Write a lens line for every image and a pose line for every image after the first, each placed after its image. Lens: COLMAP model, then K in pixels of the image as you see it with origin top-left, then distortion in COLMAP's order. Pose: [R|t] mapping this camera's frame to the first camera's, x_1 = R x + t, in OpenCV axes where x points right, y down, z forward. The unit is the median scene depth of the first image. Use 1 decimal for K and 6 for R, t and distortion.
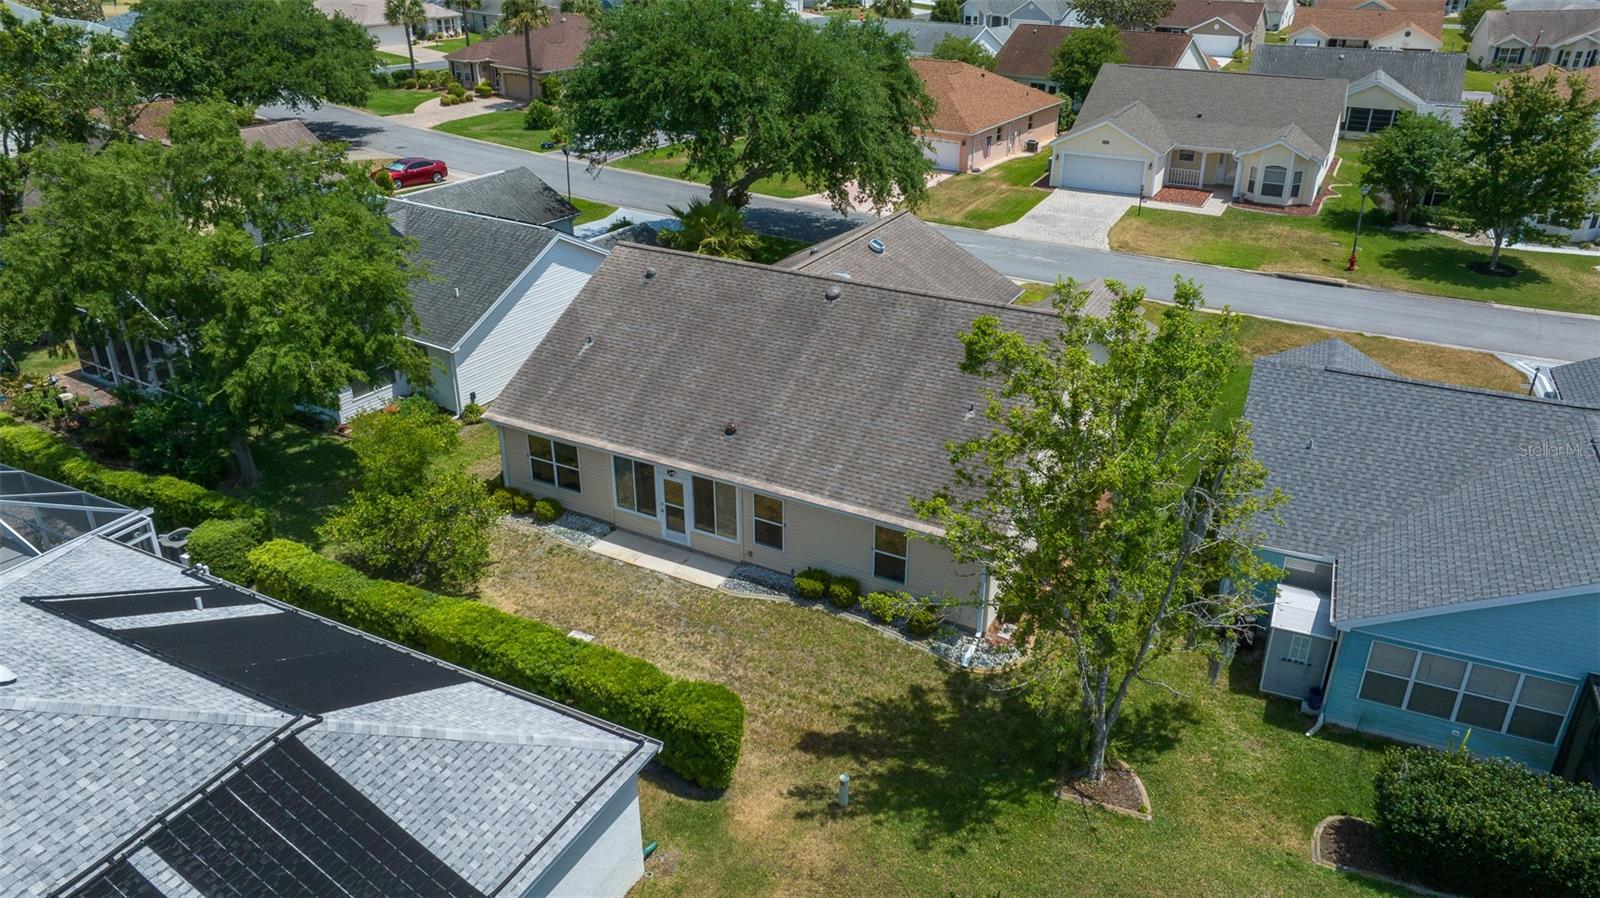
lens RADIAL K [[1113.1, 0, 807.1], [0, 1113.1, 451.0], [0, 0, 1]] dist [-0.041882, 0.044455]
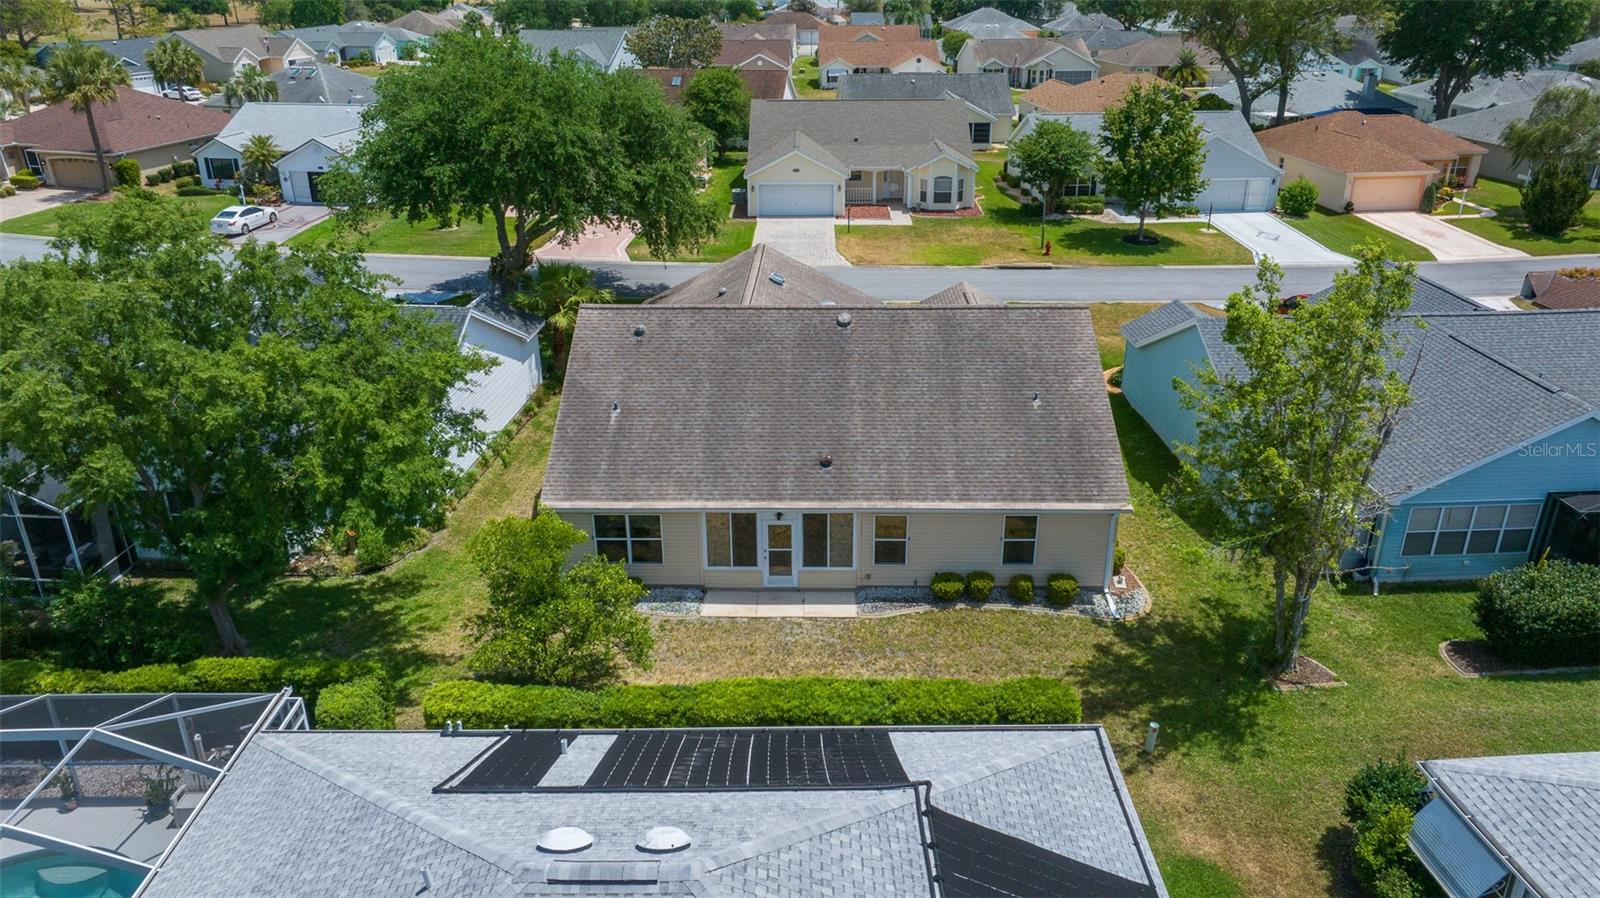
lens RADIAL K [[1113.1, 0, 813.2], [0, 1113.1, 449.2], [0, 0, 1]] dist [-0.041882, 0.044455]
pose [[0.889205, -0.192041, 0.415252, -0.479909], [0.208412, 0.978023, 0.006019, -0.037492], [-0.407282, 0.081191, 0.909687, 0.076541]]
